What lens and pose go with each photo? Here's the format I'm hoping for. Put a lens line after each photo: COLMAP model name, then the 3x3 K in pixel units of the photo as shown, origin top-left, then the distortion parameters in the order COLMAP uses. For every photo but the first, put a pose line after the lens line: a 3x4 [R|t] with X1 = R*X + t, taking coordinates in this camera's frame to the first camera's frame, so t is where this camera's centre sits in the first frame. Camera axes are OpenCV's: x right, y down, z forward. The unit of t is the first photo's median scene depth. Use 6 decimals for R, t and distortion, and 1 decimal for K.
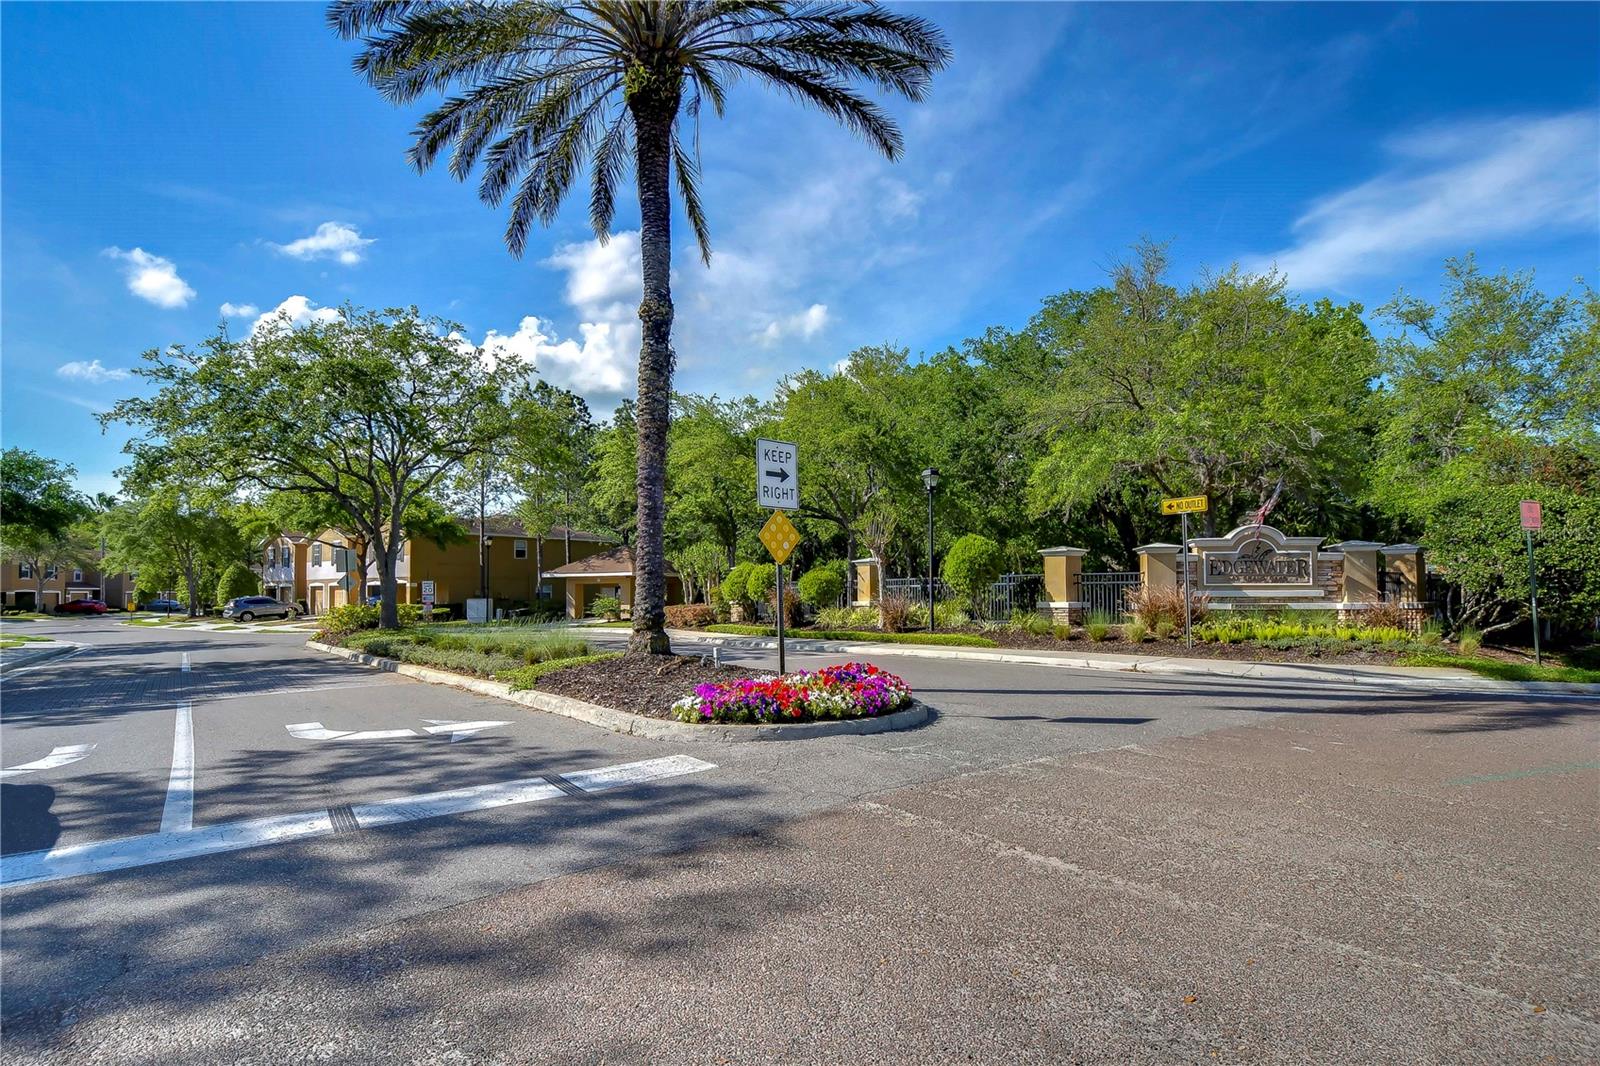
lens RADIAL K [[769.4, 0, 787.0], [0, 769.4, 540.0], [0, 0, 1]] dist [-0.000659, -0.001209]
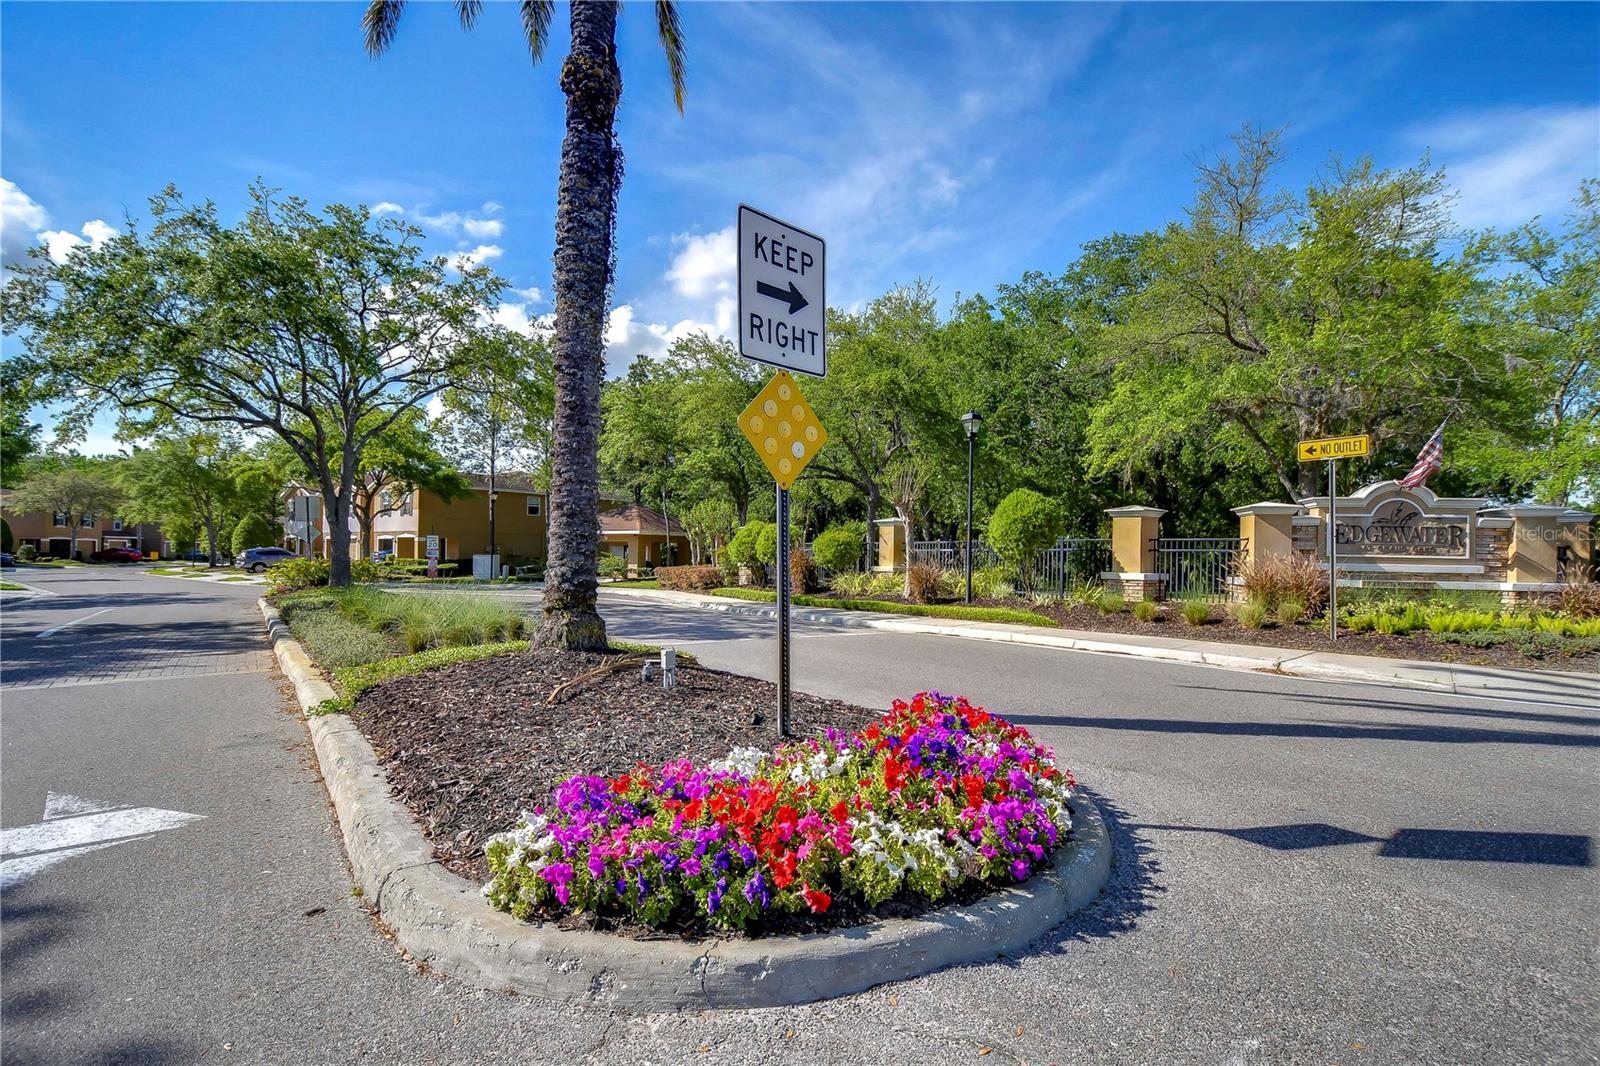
lens RADIAL K [[704.6, 0, 792.5], [0, 704.6, 534.1], [0, 0, 1]] dist [0.005026, -0.003854]
pose [[0.999716, 0.020827, -0.011576, 0.000436], [-0.020376, 0.999075, 0.037865, 0.017882], [0.012354, -0.037618, 0.999216, 0.242307]]
